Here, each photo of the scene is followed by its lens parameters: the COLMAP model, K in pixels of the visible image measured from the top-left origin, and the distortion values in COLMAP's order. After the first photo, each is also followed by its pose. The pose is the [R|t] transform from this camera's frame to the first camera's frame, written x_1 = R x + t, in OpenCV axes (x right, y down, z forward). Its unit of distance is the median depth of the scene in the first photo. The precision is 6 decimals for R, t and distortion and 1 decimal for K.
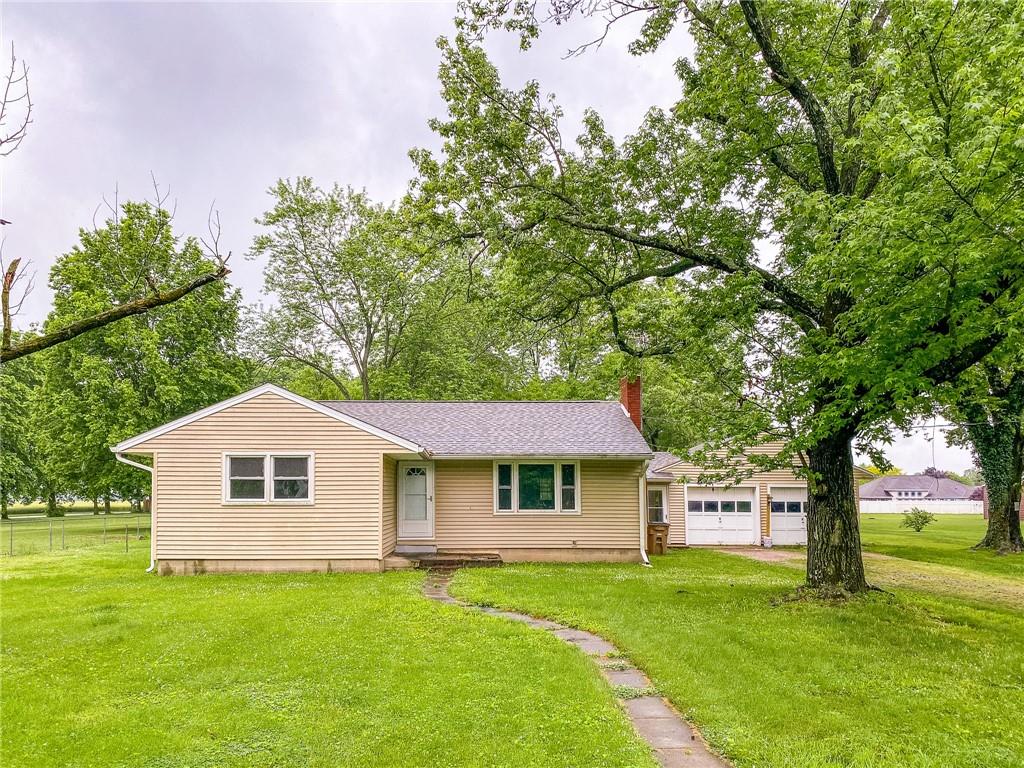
lens RADIAL K [[837.0, 0, 512.0], [0, 837.0, 384.0], [0, 0, 1]] dist [0.060315, -0.006437]
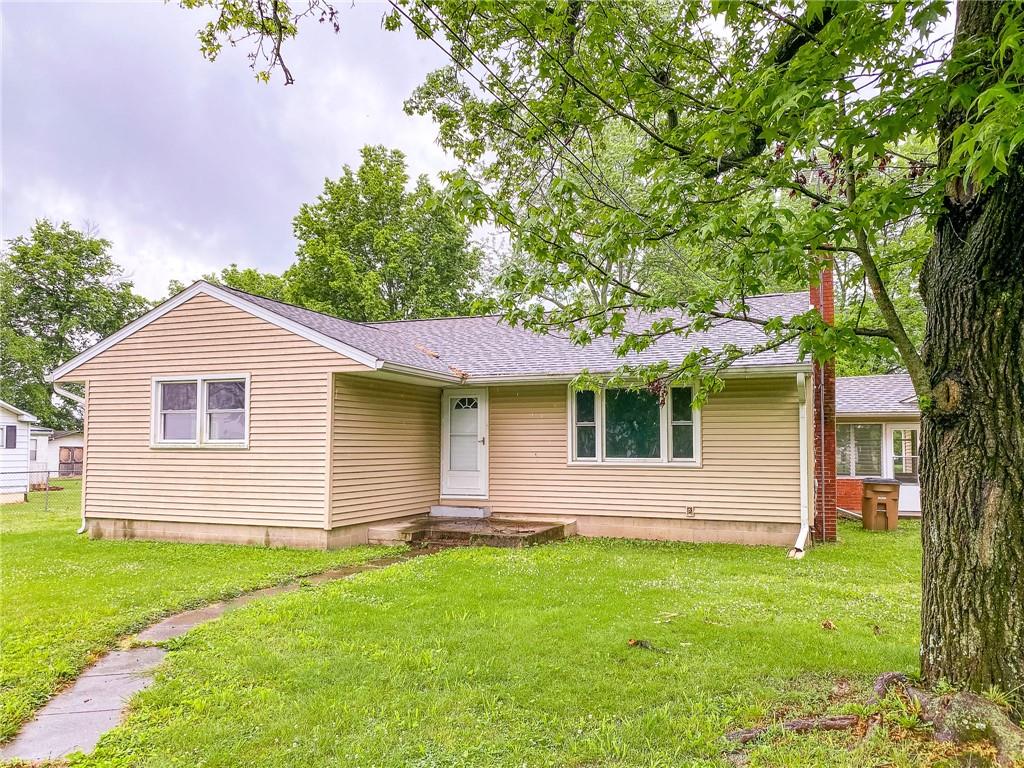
lens RADIAL K [[837.0, 0, 512.0], [0, 837.0, 384.0], [0, 0, 1]] dist [0.060315, -0.006437]
pose [[0.920560, -0.028864, -0.389533, 0.199549], [0.052181, 0.997415, 0.049409, 0.055954], [0.387100, -0.065810, 0.919686, 0.369849]]
